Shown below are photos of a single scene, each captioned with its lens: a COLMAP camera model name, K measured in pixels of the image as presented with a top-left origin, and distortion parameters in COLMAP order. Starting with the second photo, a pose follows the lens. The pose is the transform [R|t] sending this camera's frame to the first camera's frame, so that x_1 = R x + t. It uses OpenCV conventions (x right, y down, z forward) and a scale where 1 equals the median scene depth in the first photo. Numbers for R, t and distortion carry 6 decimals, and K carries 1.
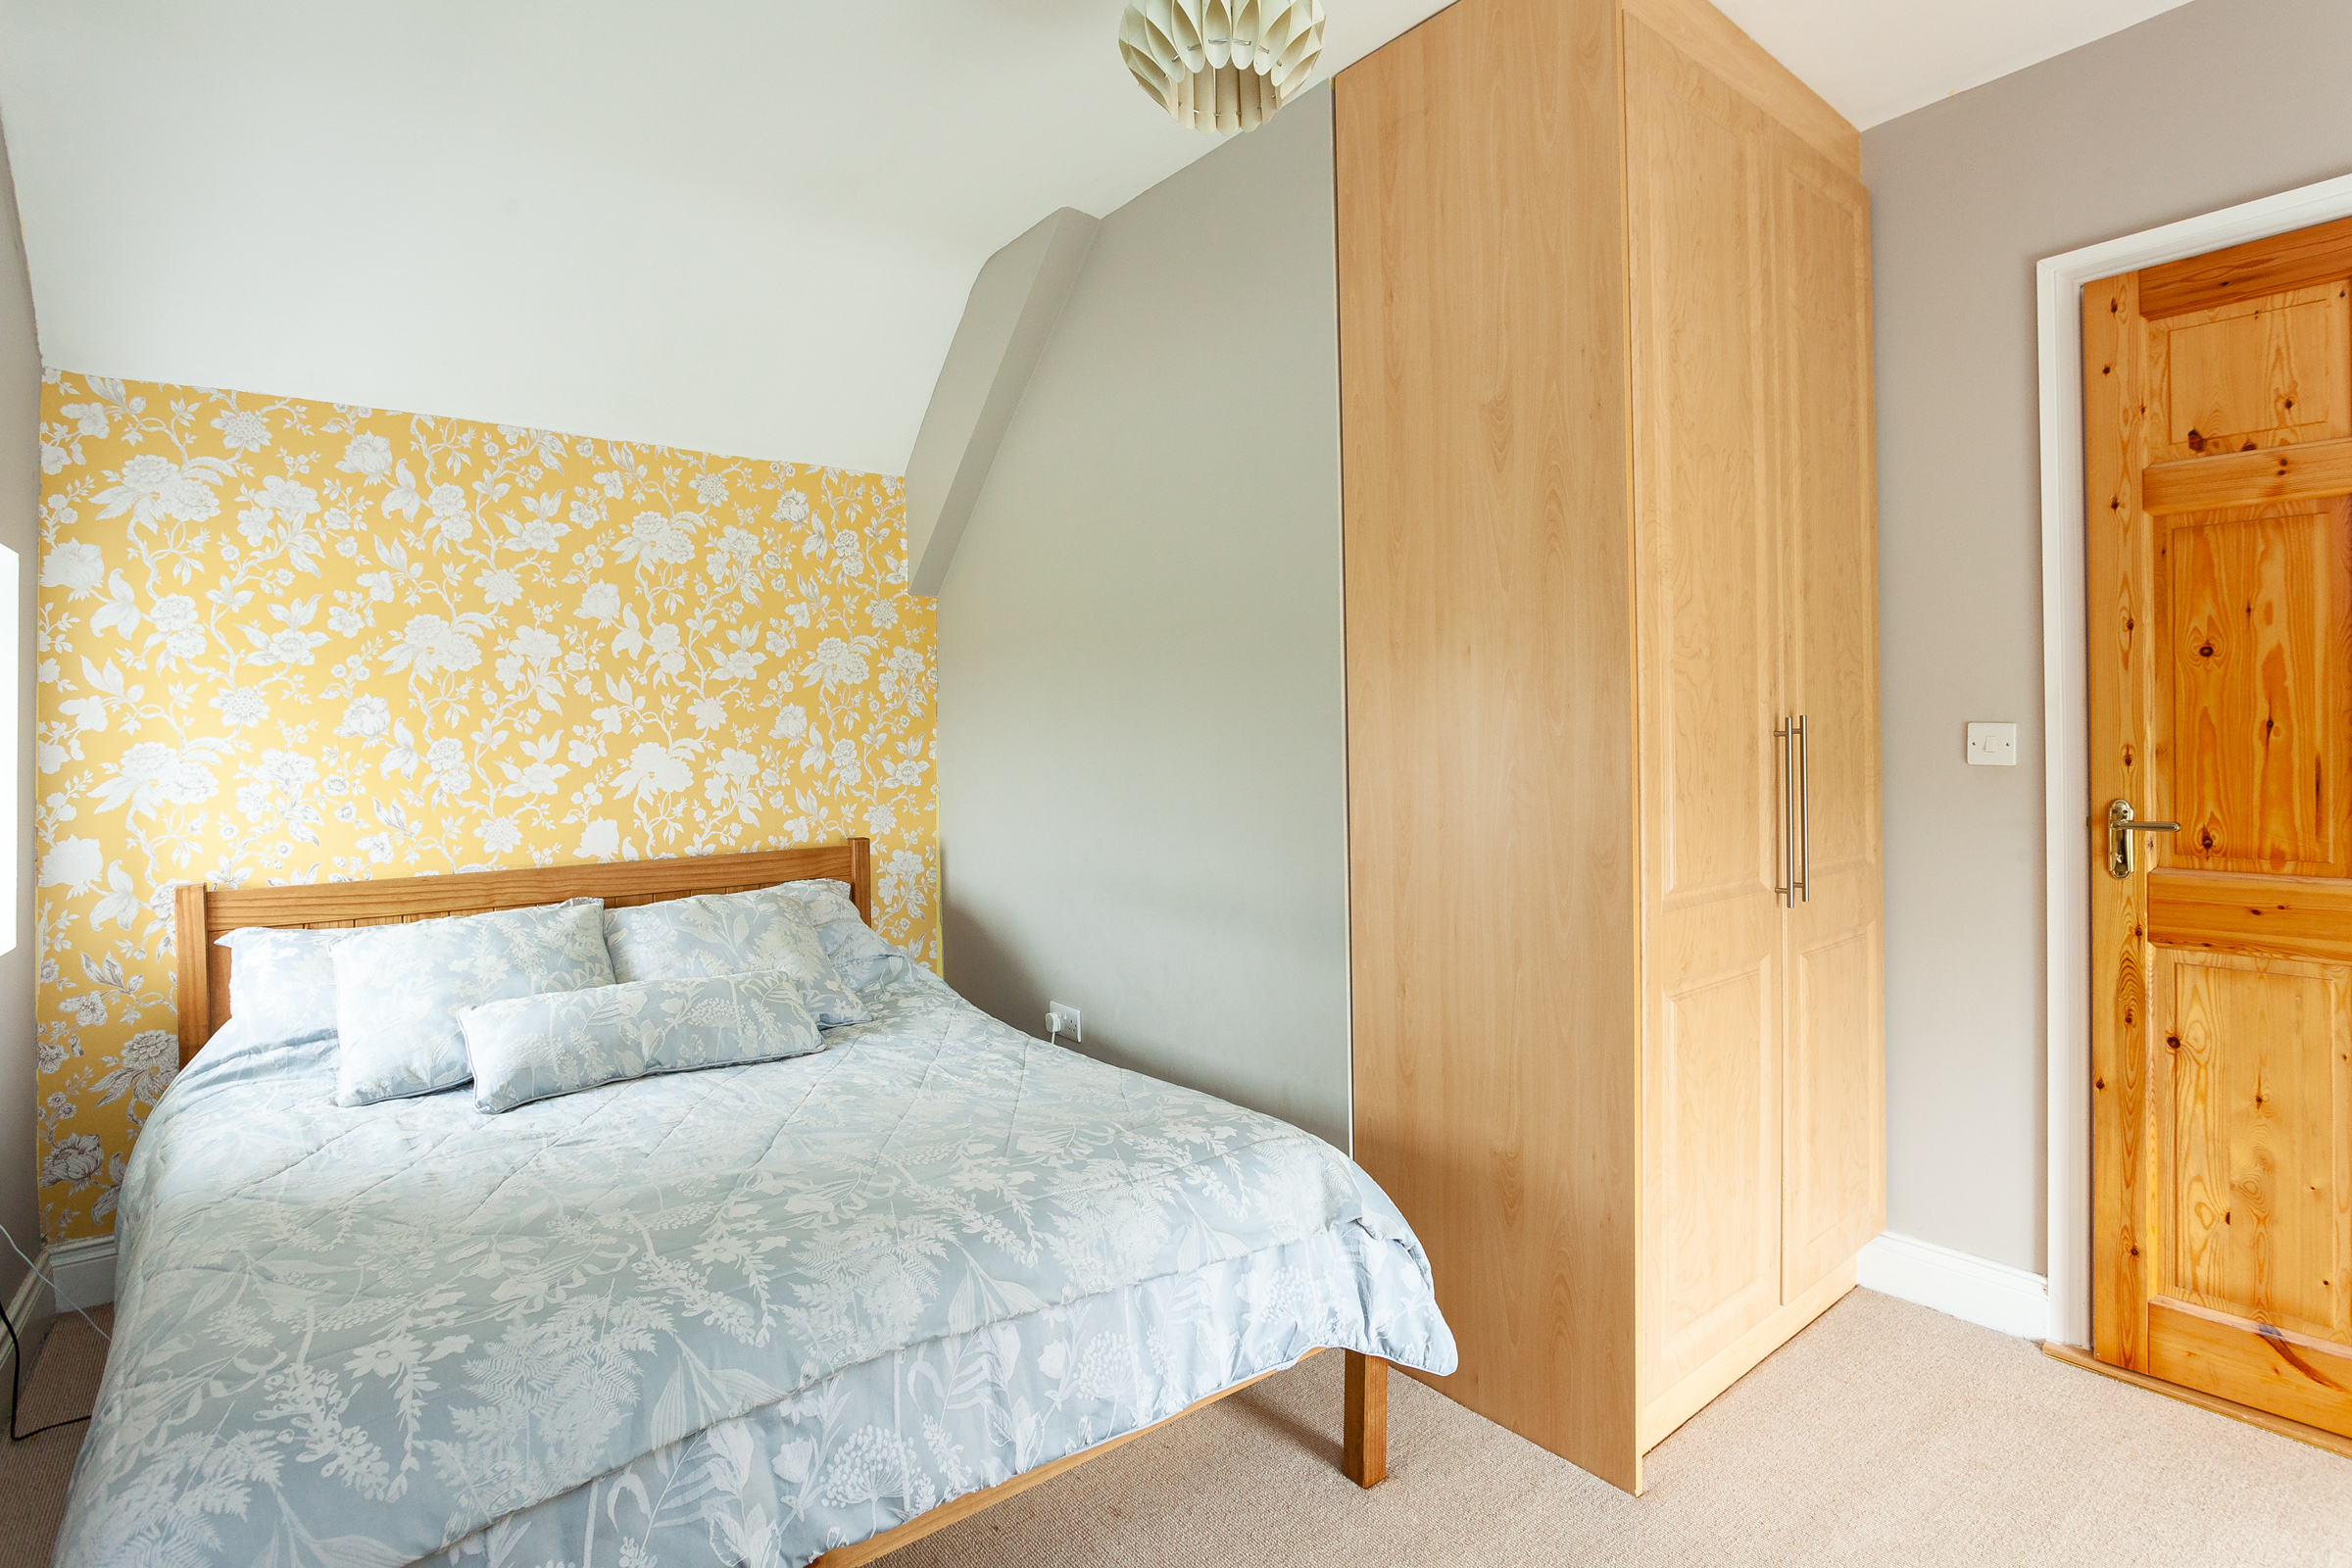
lens RADIAL K [[1170.5, 0, 1194.7], [0, 1170.5, 734.7], [0, 0, 1]] dist [-0.023464, 0.006611]
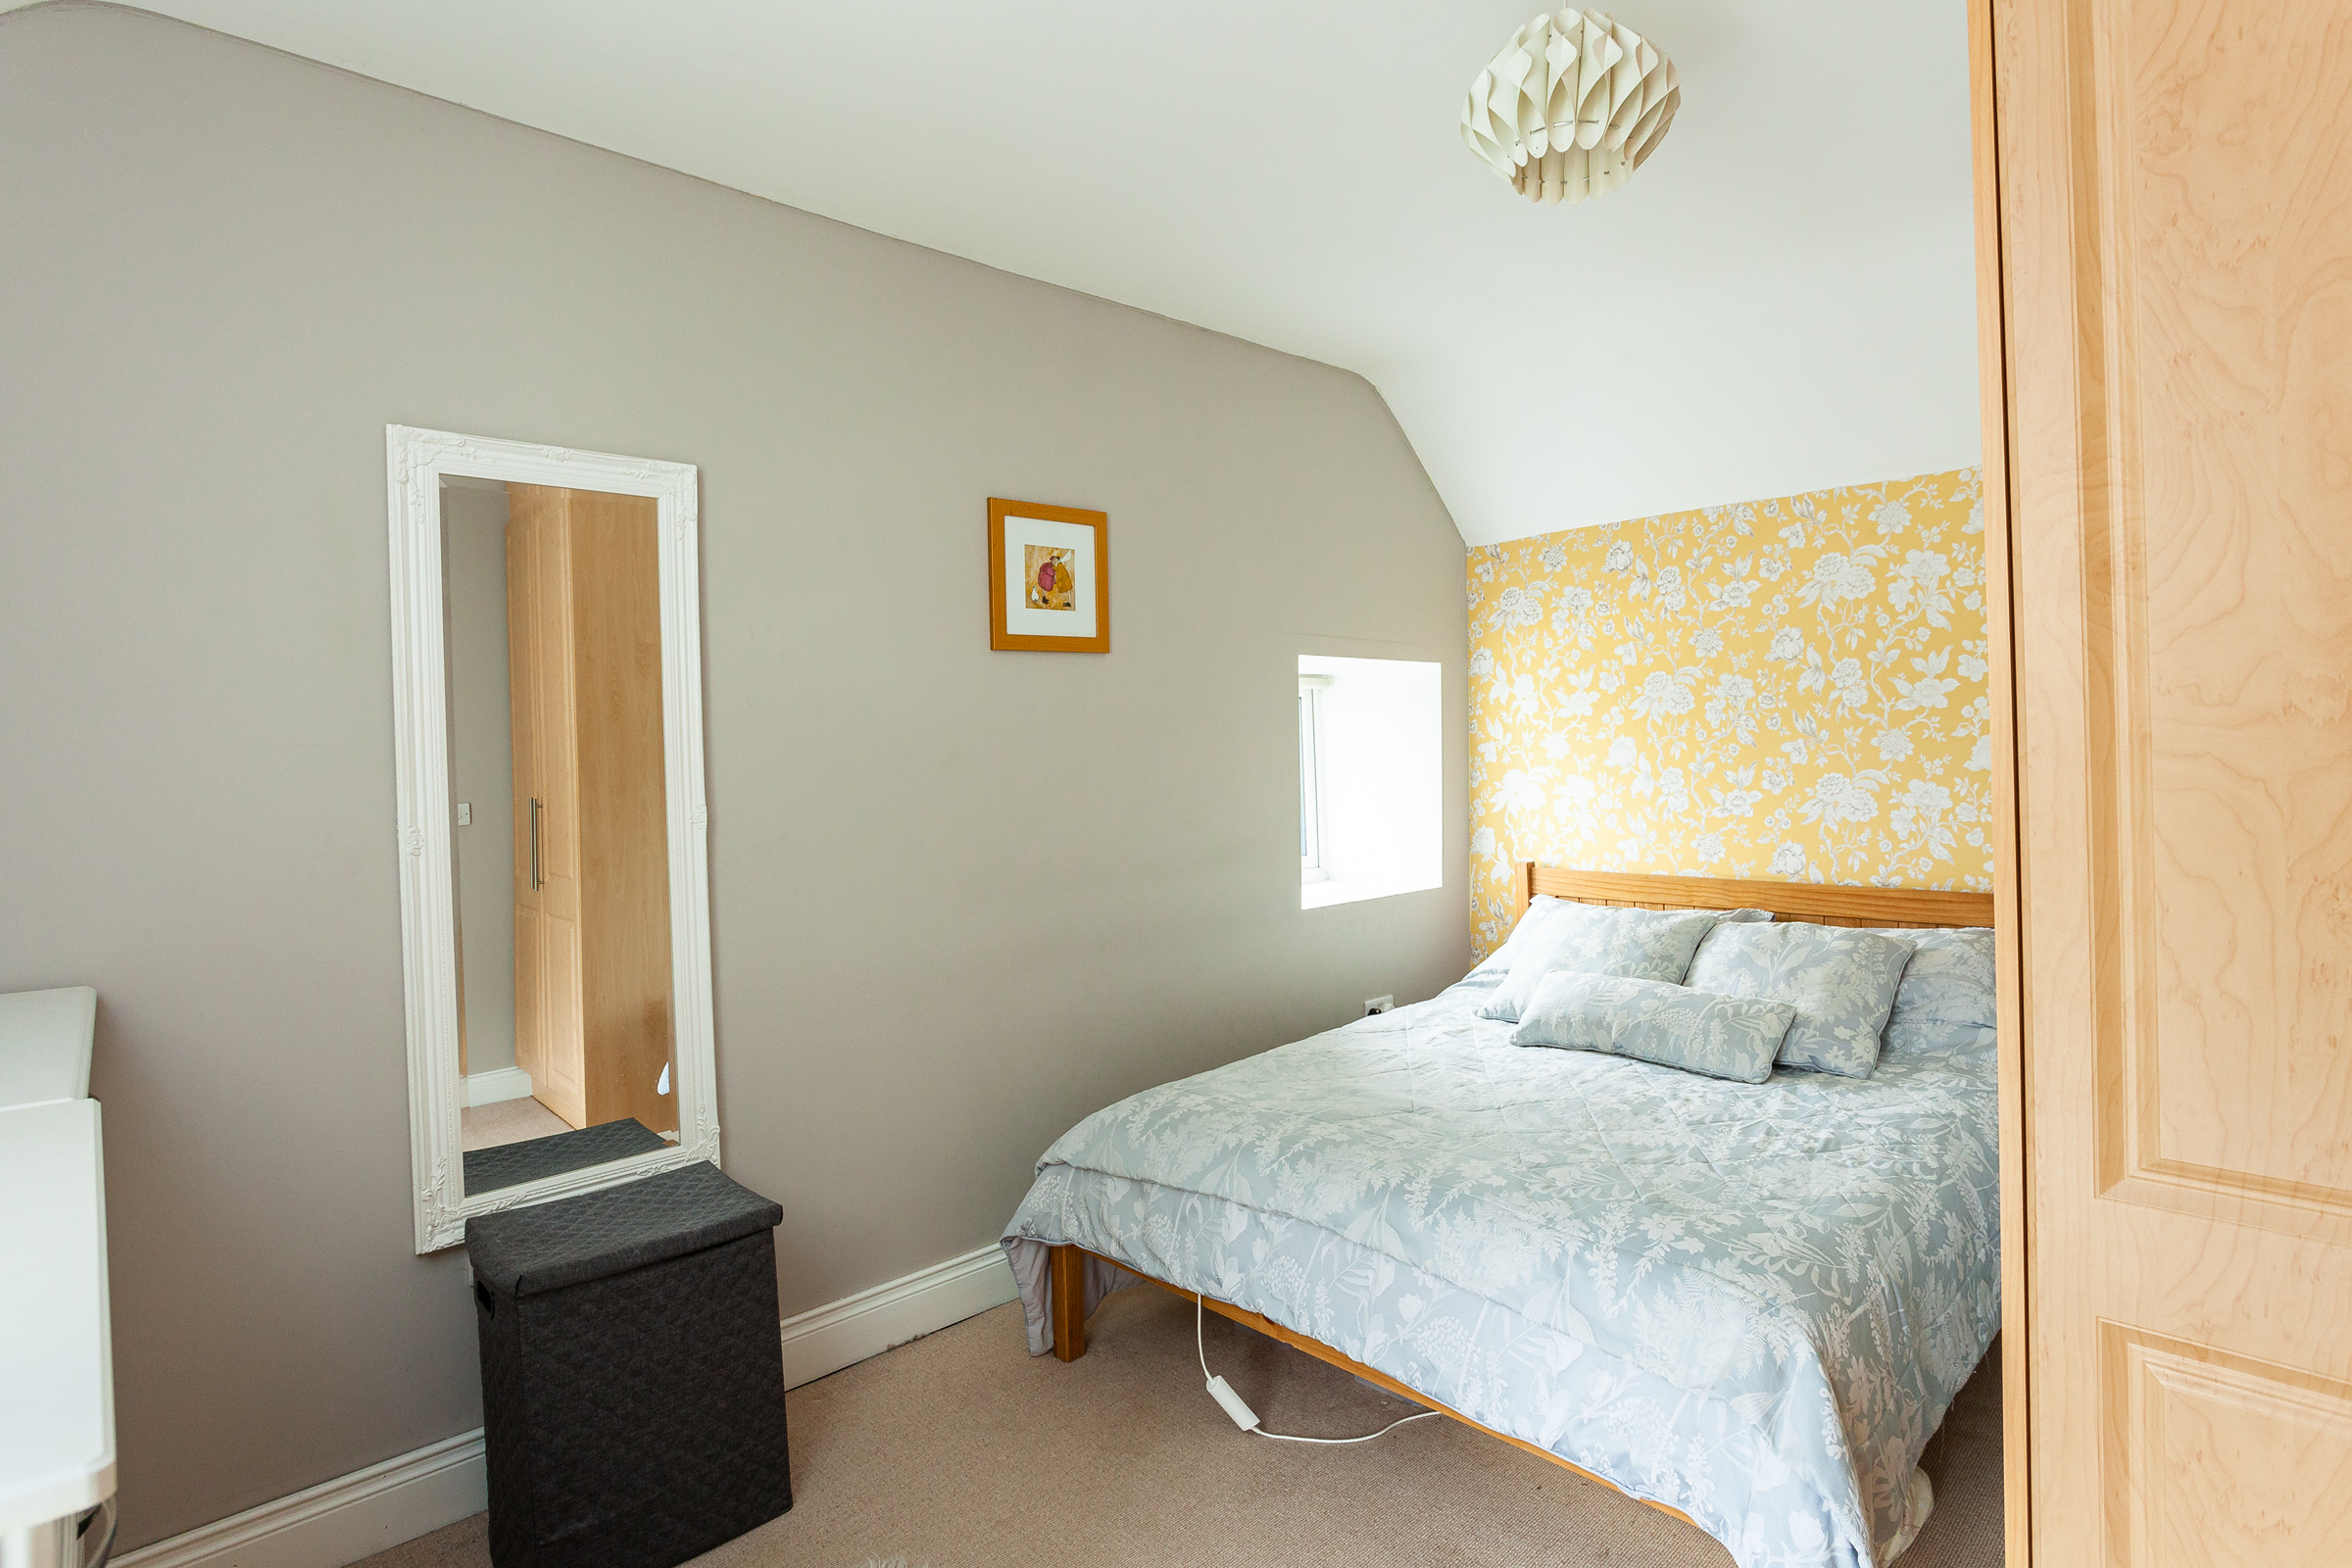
lens RADIAL K [[1170.5, 0, 1154.2], [0, 1170.5, 747.2], [0, 0, 1]] dist [-0.023464, 0.006611]
pose [[0.097367, 0.008761, -0.995210, 0.657067], [0.024793, 0.999630, 0.011226, -0.055509], [0.994940, -0.025767, 0.097113, 0.364560]]
